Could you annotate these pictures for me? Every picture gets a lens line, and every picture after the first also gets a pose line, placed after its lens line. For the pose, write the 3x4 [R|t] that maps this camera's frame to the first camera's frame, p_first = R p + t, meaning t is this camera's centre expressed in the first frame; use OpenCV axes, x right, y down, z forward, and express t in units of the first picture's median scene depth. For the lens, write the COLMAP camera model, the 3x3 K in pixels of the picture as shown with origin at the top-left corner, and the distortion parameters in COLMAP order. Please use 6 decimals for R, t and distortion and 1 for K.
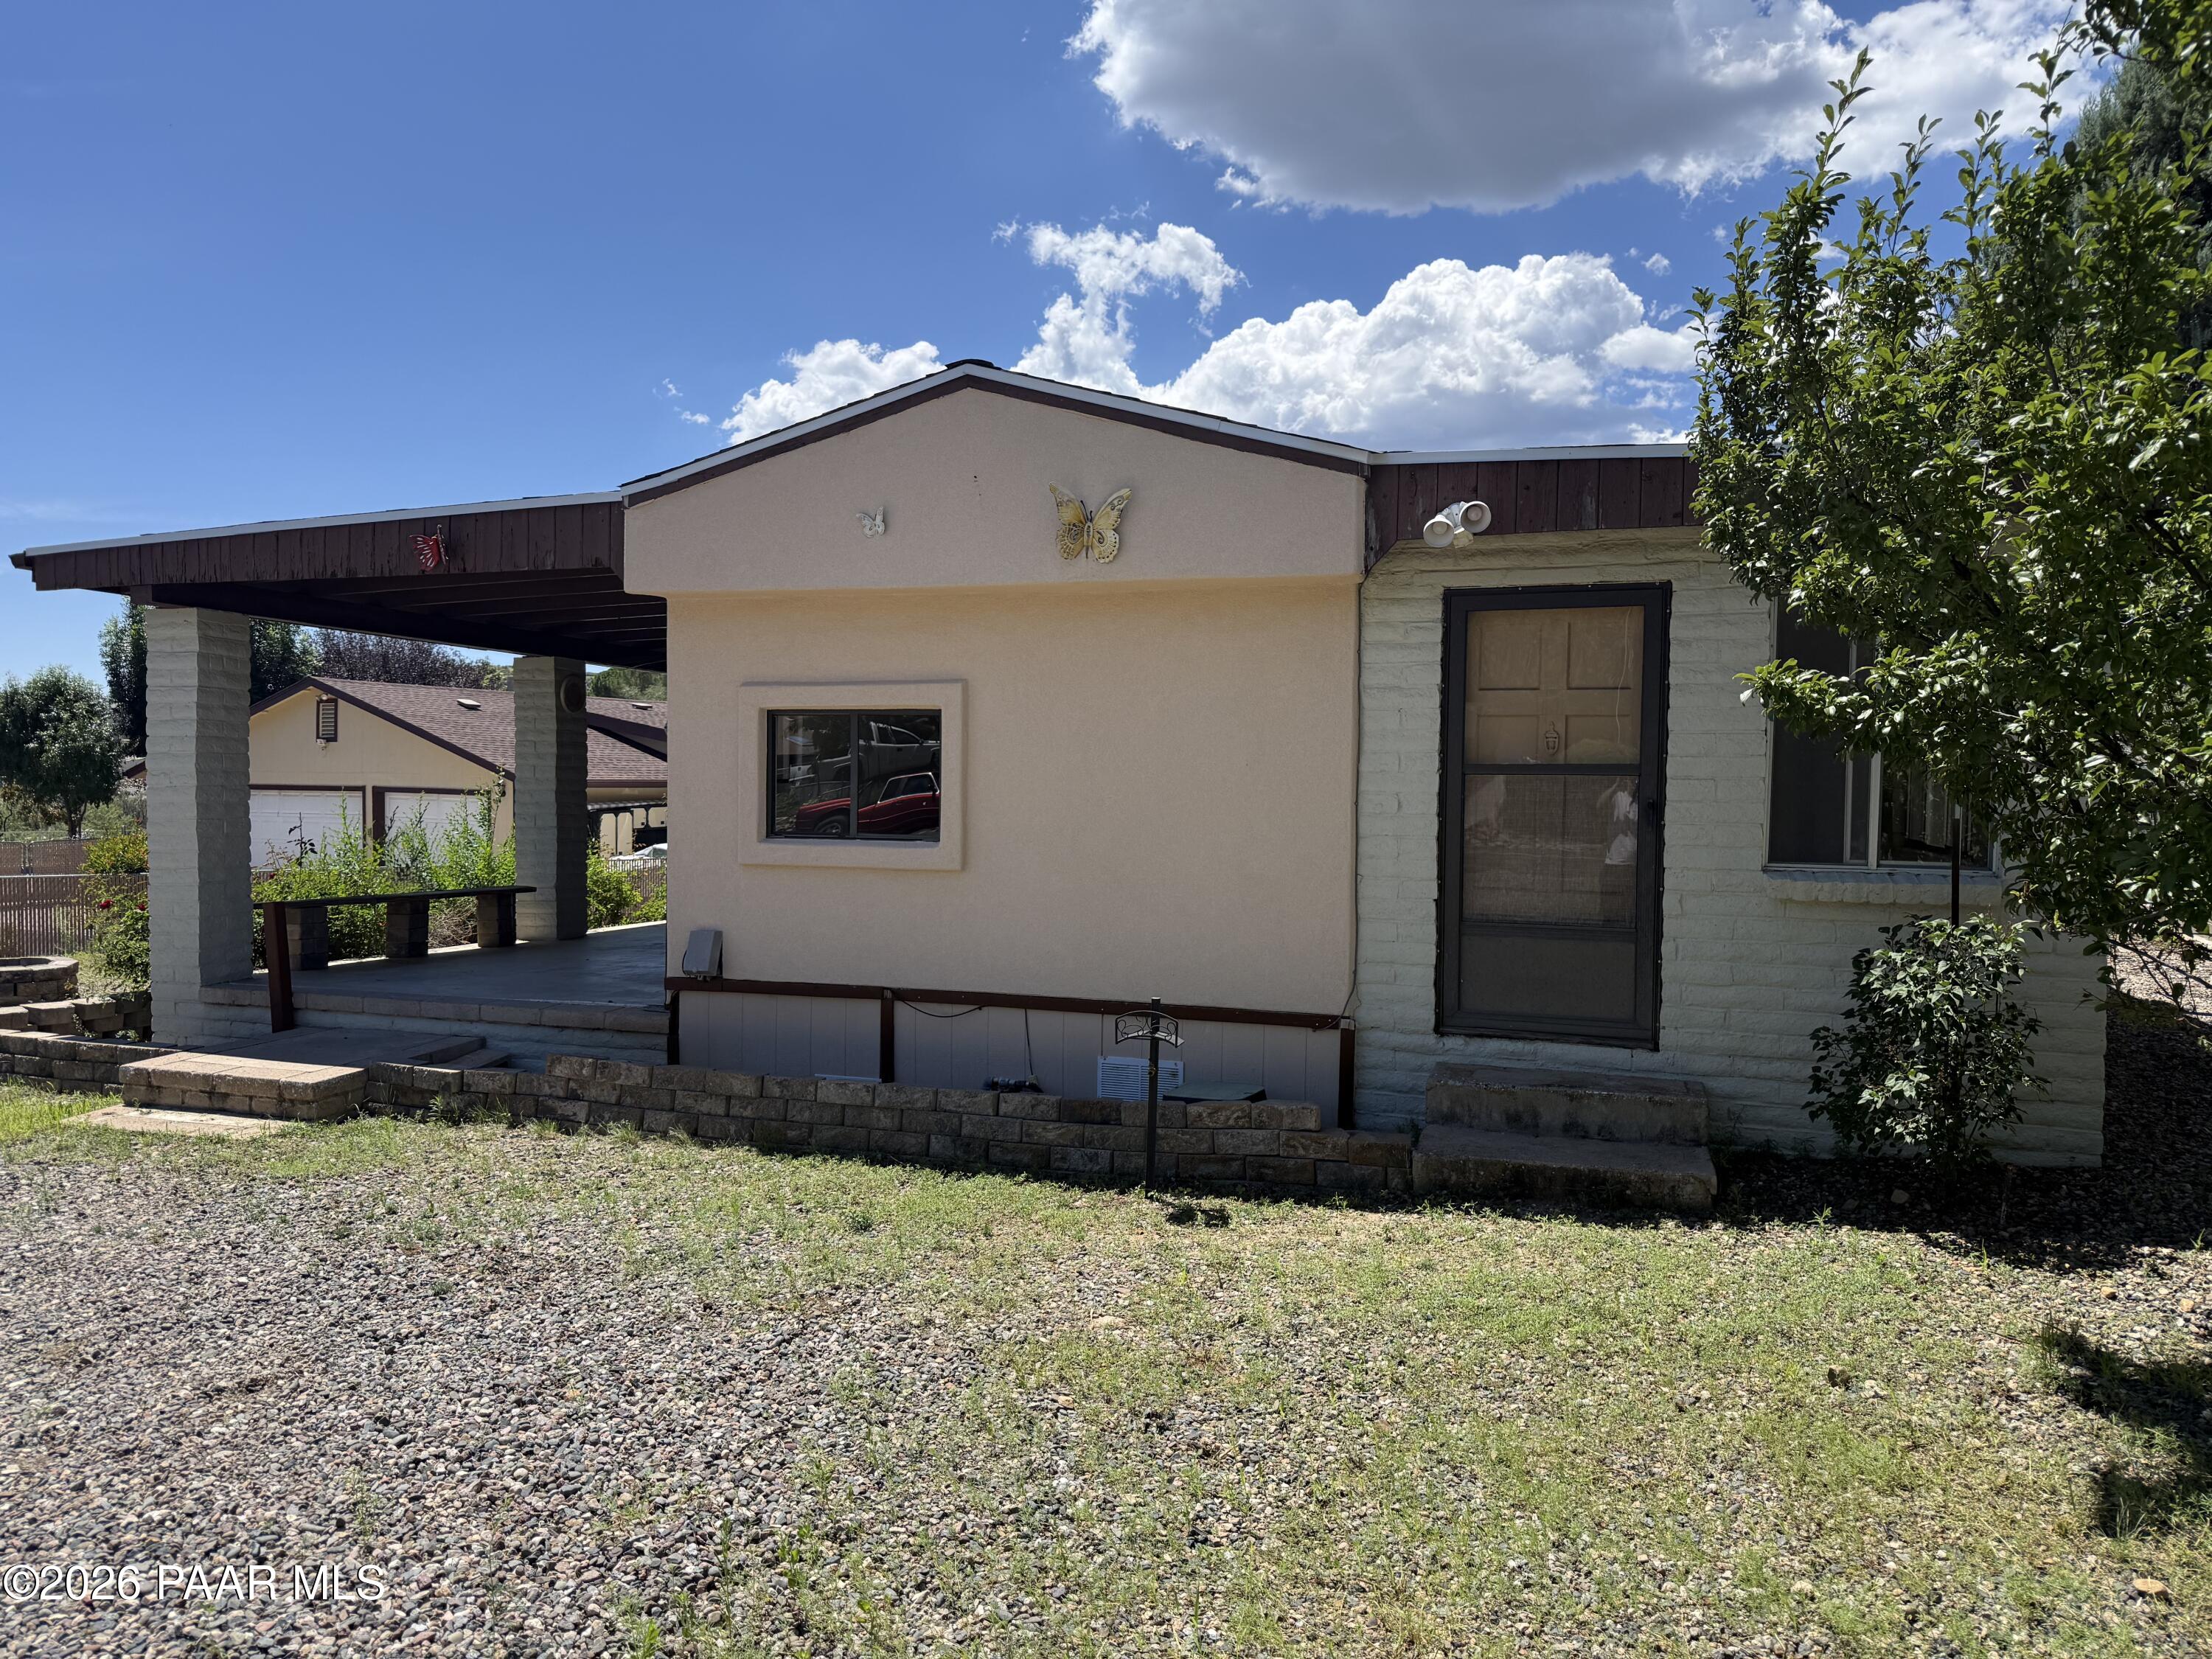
lens RADIAL K [[1517.0, 0, 1106.0], [0, 1517.0, 829.5], [0, 0, 1]] dist [0.122069, 0.000687]
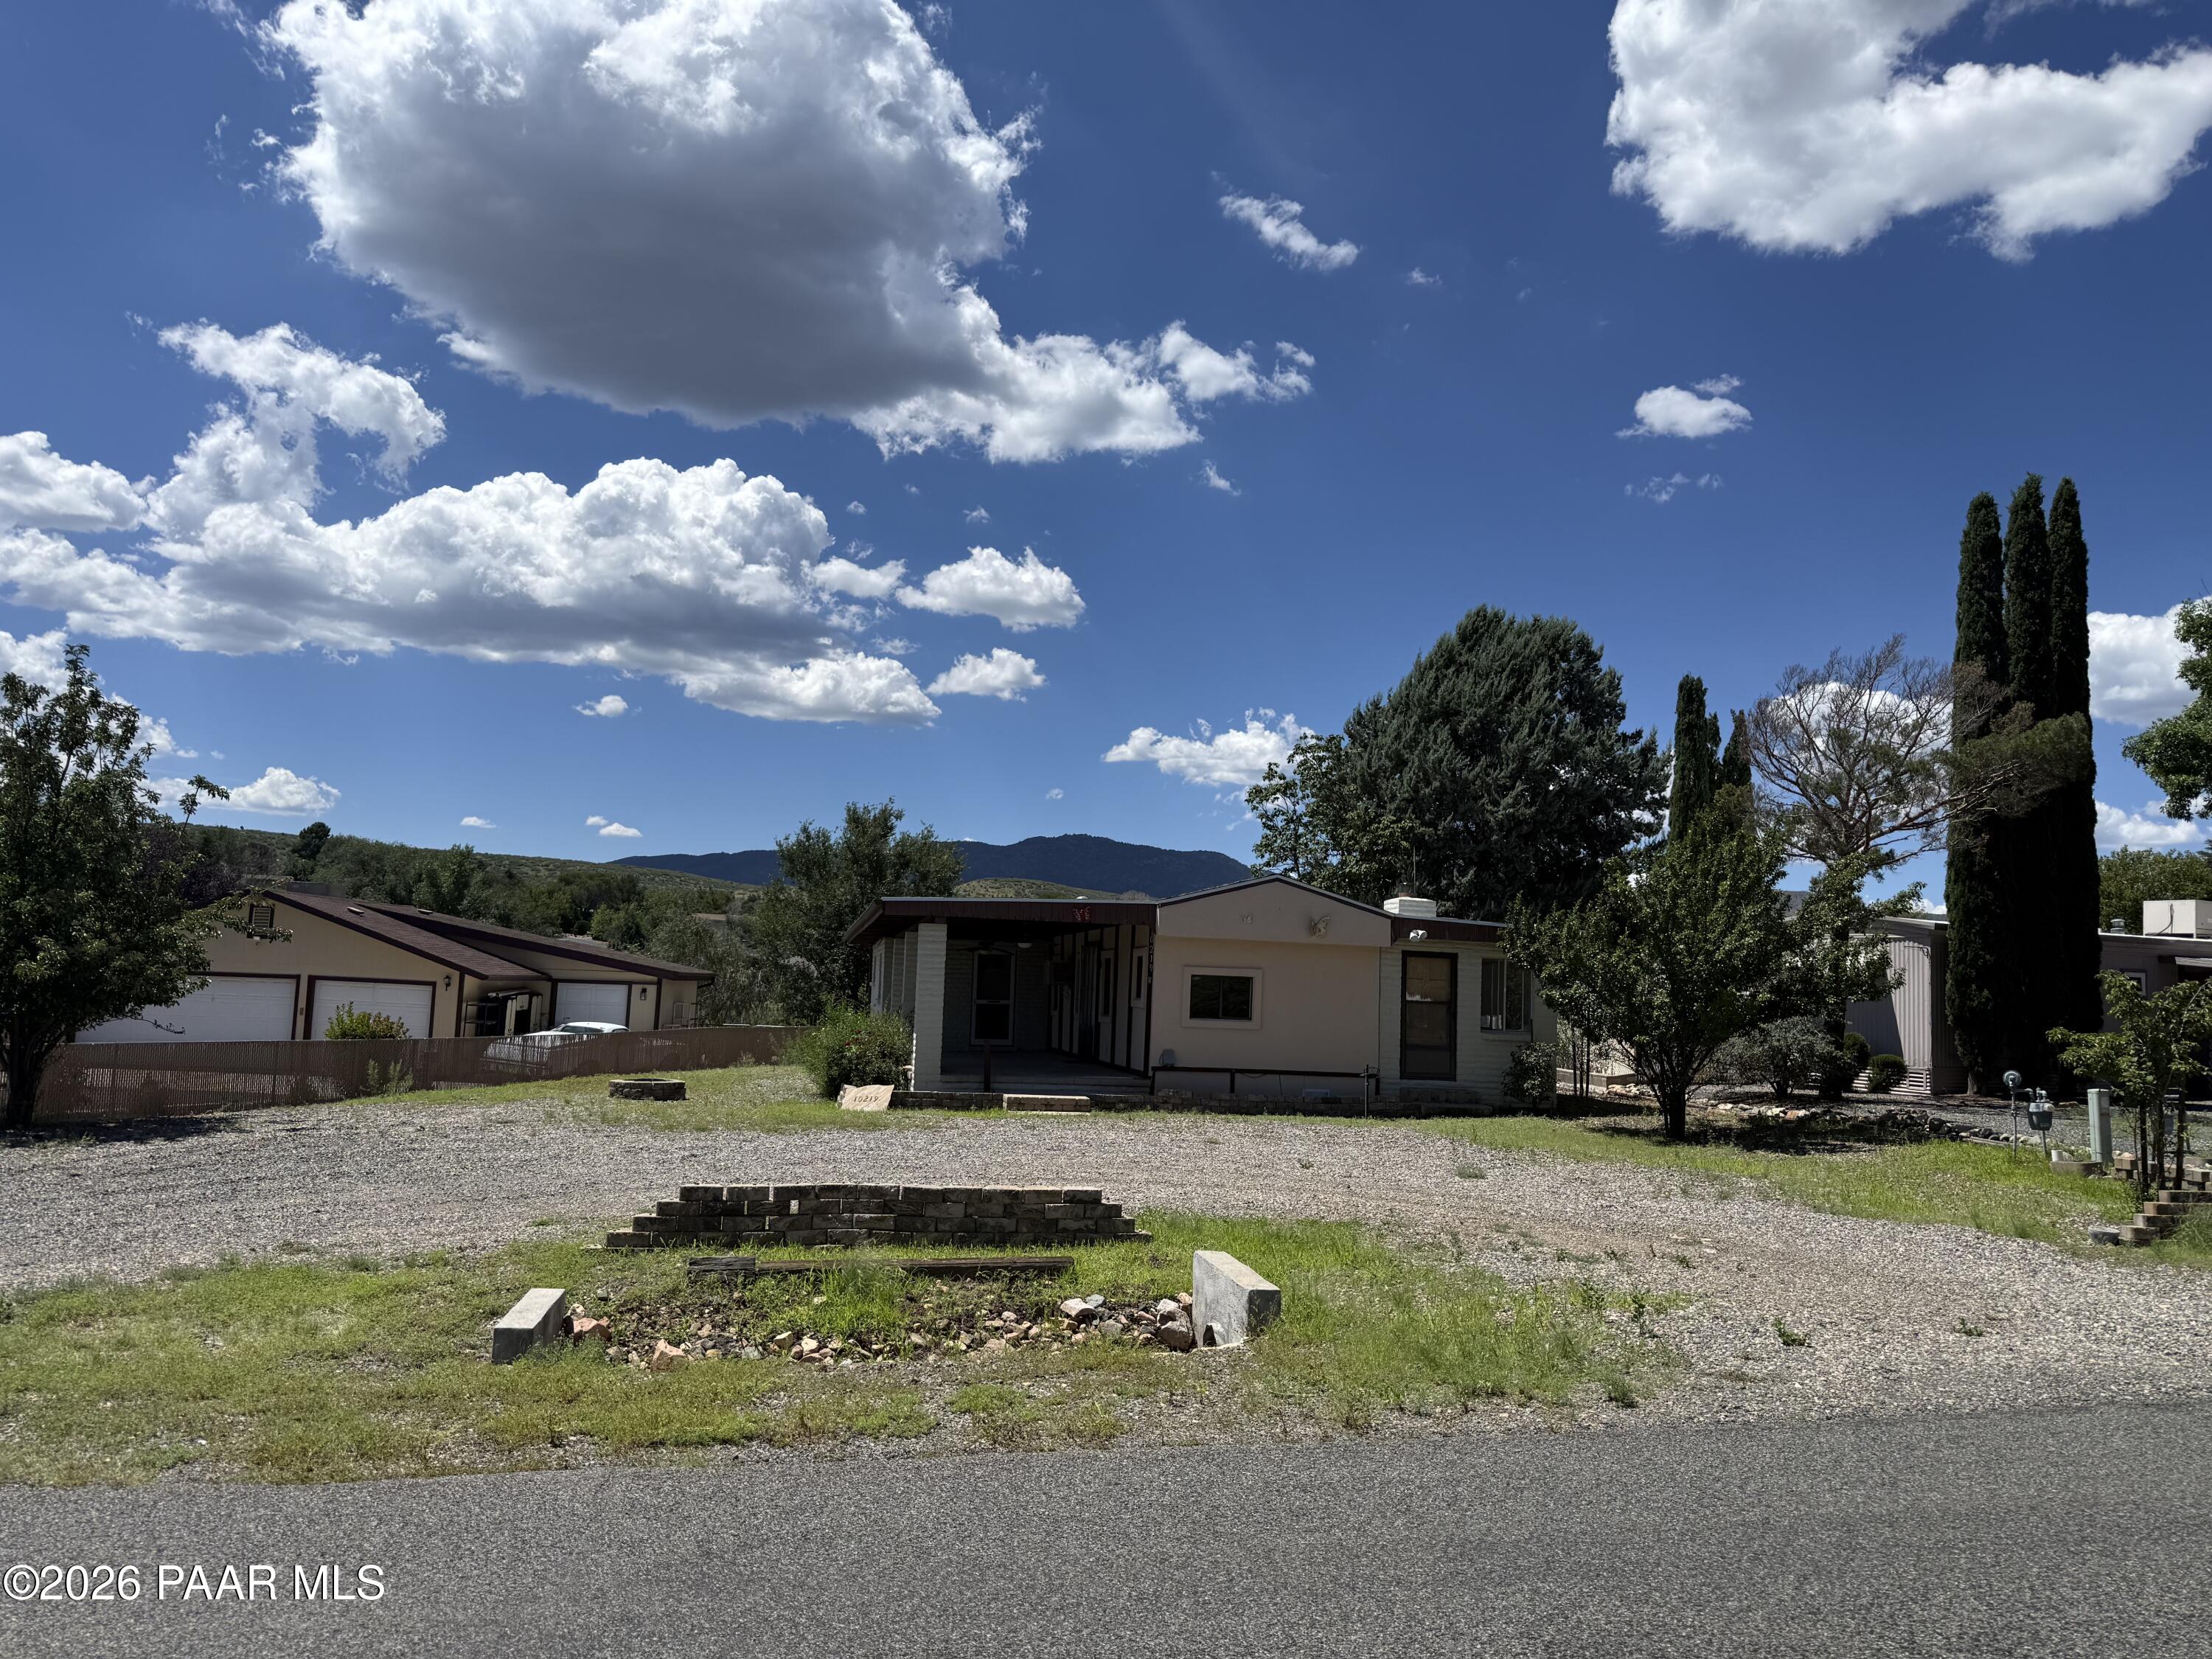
lens RADIAL K [[1517.0, 0, 1106.0], [0, 1517.0, 829.5], [0, 0, 1]] dist [0.122069, 0.000687]
pose [[0.866304, 0.073436, 0.494090, -0.551165], [-0.014105, 0.992336, -0.122759, 0.002119], [-0.499318, 0.099378, 0.860701, -0.444799]]
